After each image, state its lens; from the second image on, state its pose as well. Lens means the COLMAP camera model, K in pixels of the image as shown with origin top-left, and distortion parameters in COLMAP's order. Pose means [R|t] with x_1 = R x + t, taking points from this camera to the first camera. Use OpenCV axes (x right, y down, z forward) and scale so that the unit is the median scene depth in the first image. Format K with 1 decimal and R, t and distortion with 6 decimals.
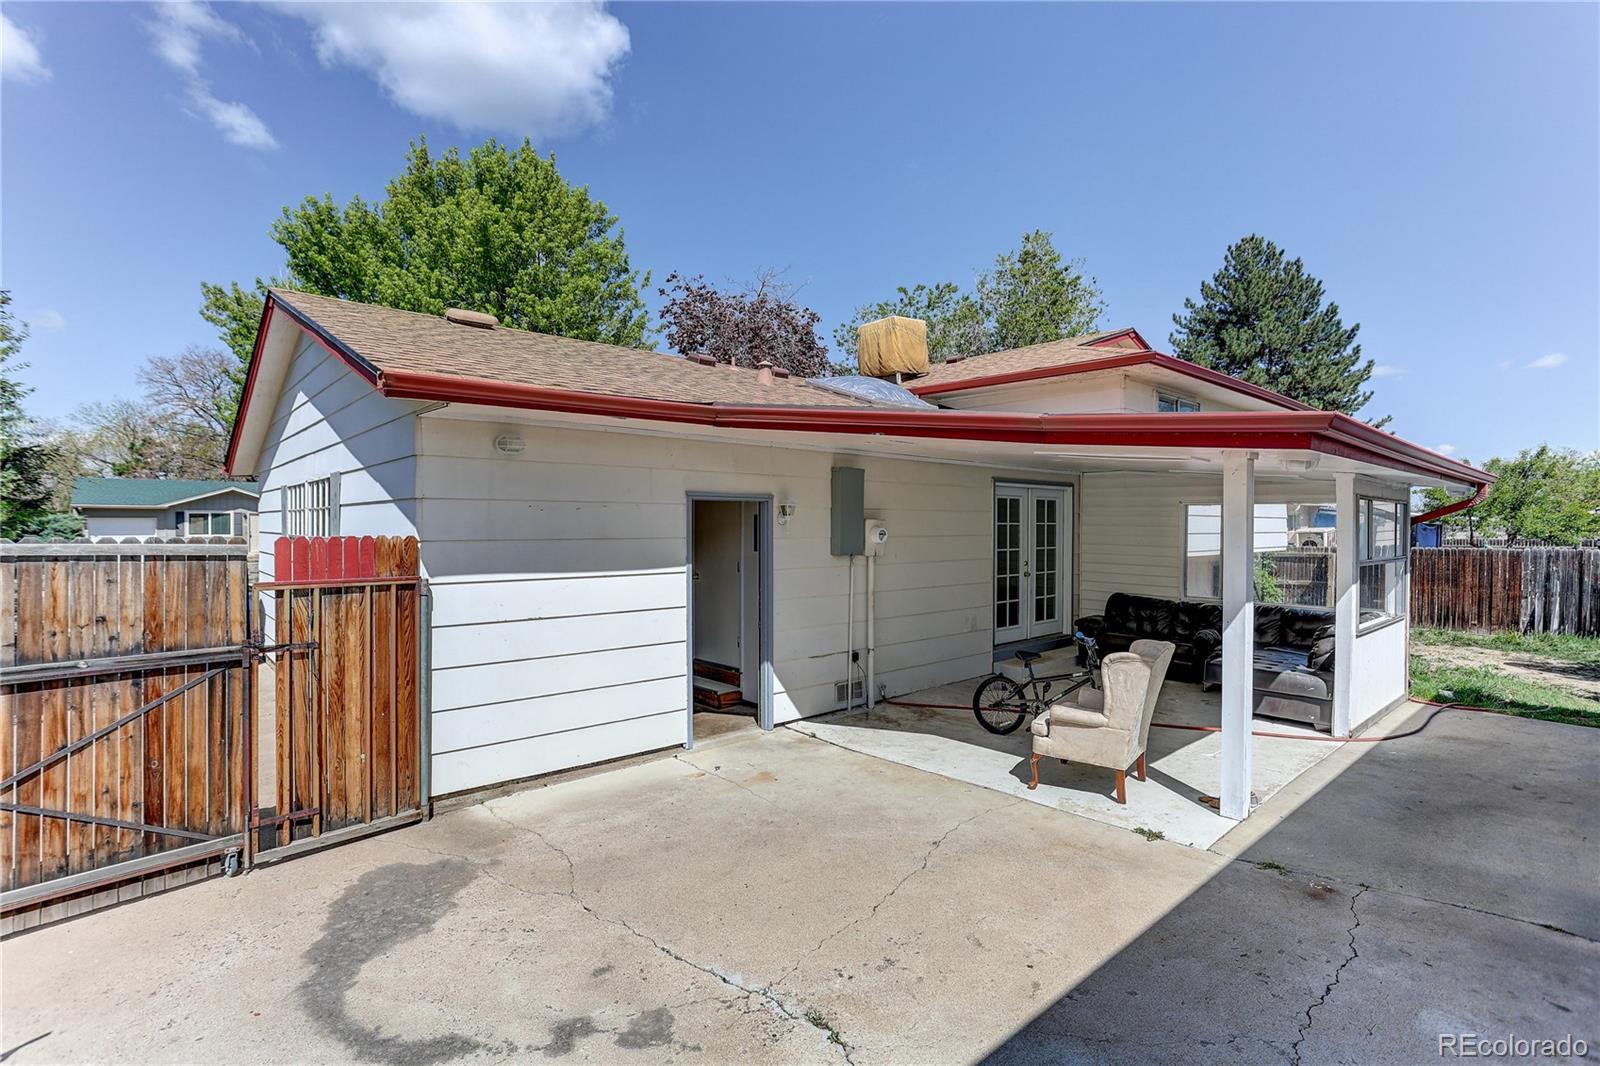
lens RADIAL K [[751.8, 0, 800.0], [0, 751.8, 533.0], [0, 0, 1]] dist [-0.002016, -0.000249]
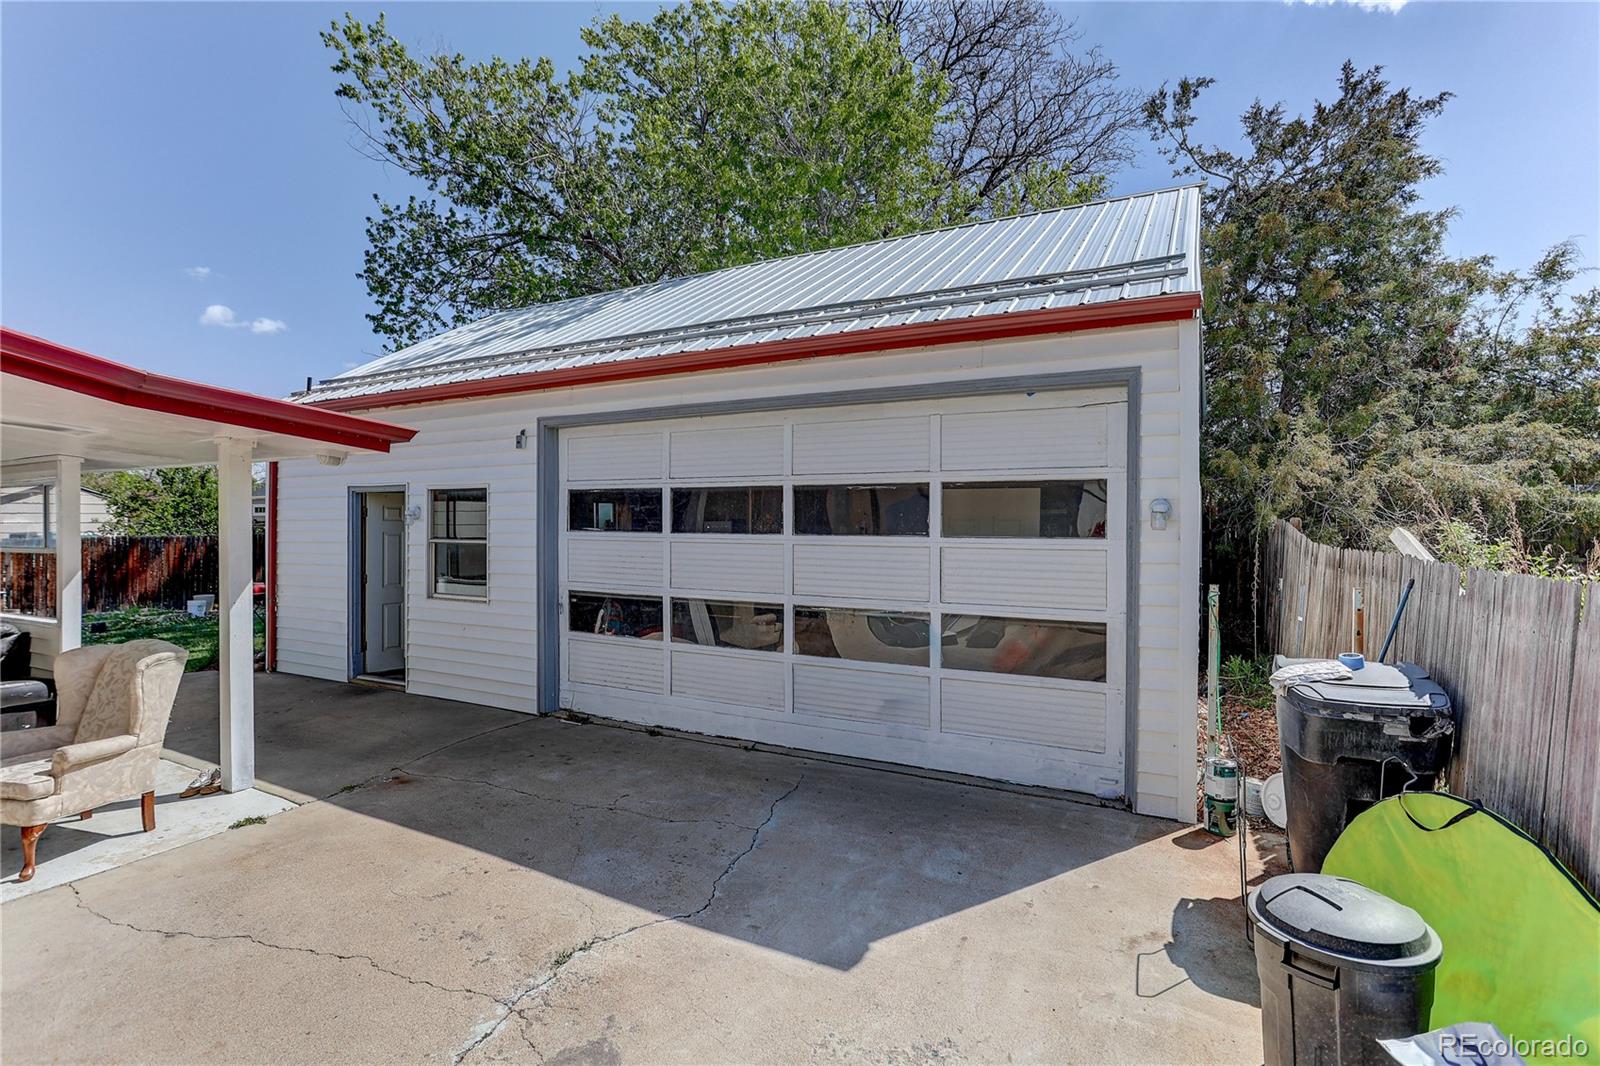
lens RADIAL K [[751.8, 0, 800.0], [0, 751.8, 533.0], [0, 0, 1]] dist [-0.002016, -0.000249]
pose [[-0.339685, -0.010367, 0.940482, -0.758106], [0.009691, 0.999848, 0.014521, 0.019682], [-0.940489, 0.014047, -0.339532, 0.716850]]
